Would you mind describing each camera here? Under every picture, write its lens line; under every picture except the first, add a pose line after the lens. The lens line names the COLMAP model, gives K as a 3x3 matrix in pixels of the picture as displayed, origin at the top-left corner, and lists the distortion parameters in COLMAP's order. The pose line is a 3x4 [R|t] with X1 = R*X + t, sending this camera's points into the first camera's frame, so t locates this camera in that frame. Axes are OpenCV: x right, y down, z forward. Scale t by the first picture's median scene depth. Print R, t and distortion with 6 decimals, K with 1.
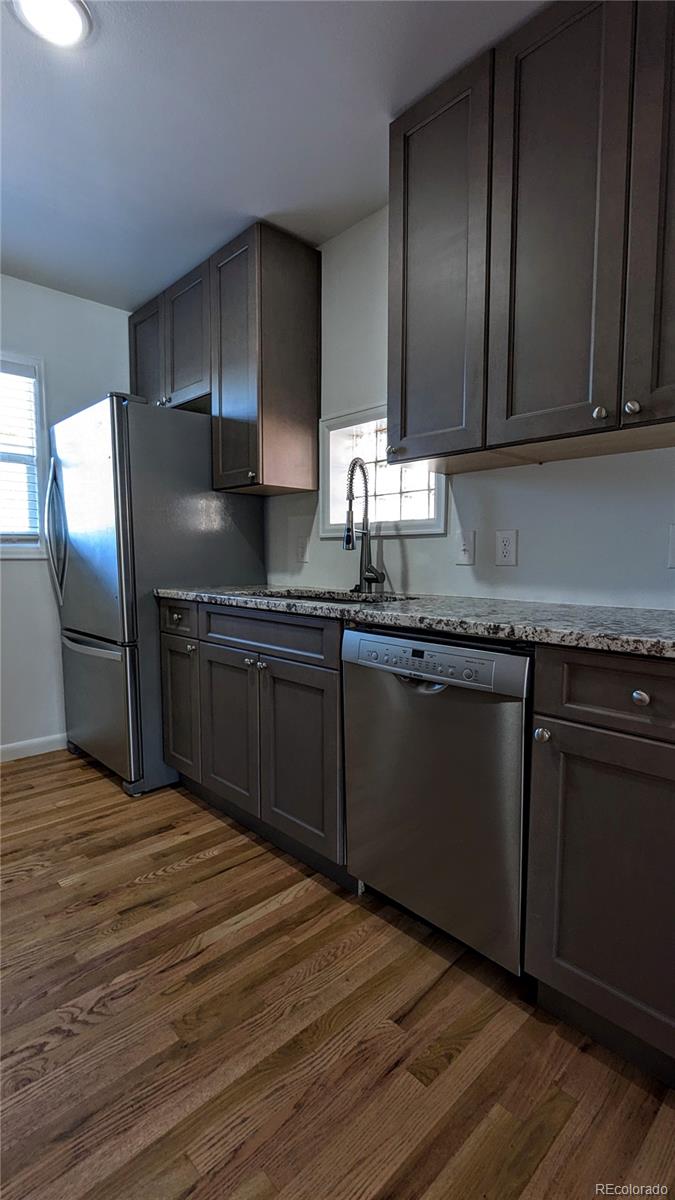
lens RADIAL K [[563.3, 0, 337.5], [0, 563.3, 600.0], [0, 0, 1]] dist [-0.002802, -0.000485]
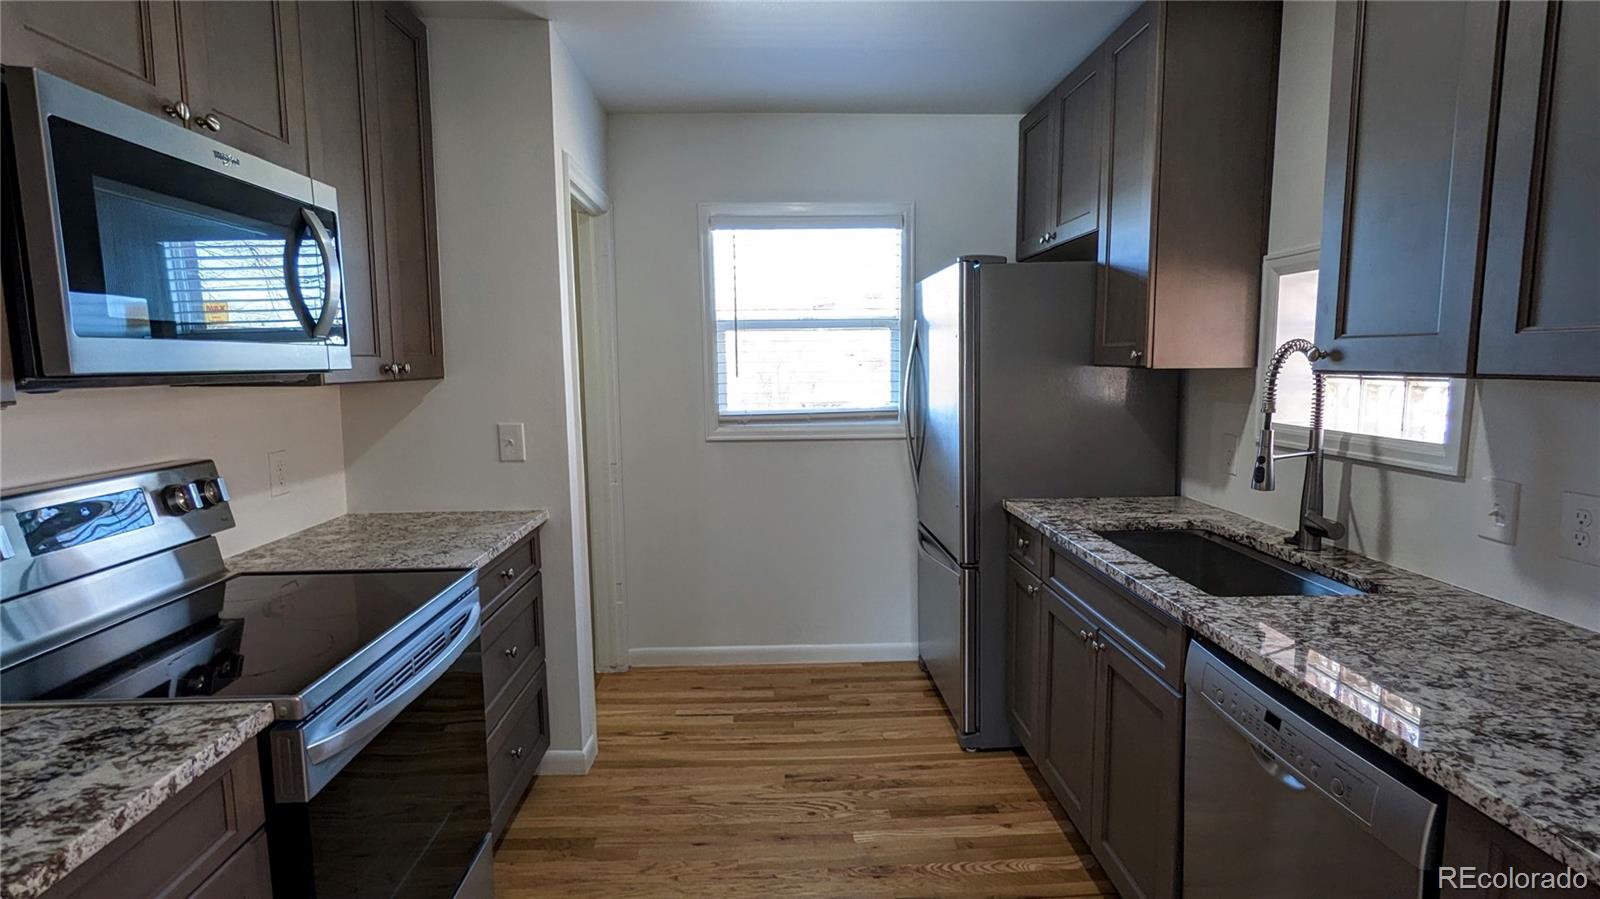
lens RADIAL K [[782.6, 0, 799.6], [0, 782.6, 454.7], [0, 0, 1]] dist [0.001055, 0.000471]
pose [[0.760979, 0.062940, -0.645716, 0.166375], [-0.040352, 0.997948, 0.049718, -0.131131], [0.647520, -0.011779, 0.761957, -0.012943]]
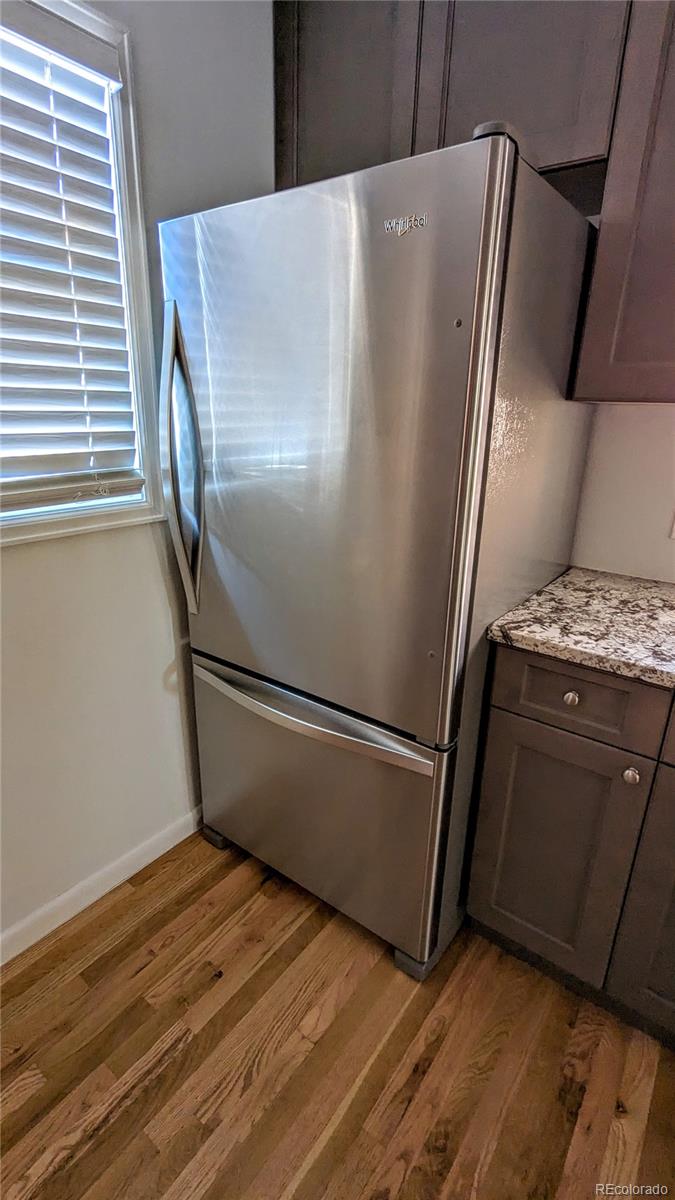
lens RADIAL K [[587.0, 0, 337.5], [0, 587.0, 600.0], [0, 0, 1]] dist [0.001055, 0.000471]
pose [[0.987433, -0.035340, 0.154038, -0.545660], [-0.003858, 0.968997, 0.247042, -0.168182], [-0.157993, -0.244532, 0.956683, 0.574320]]
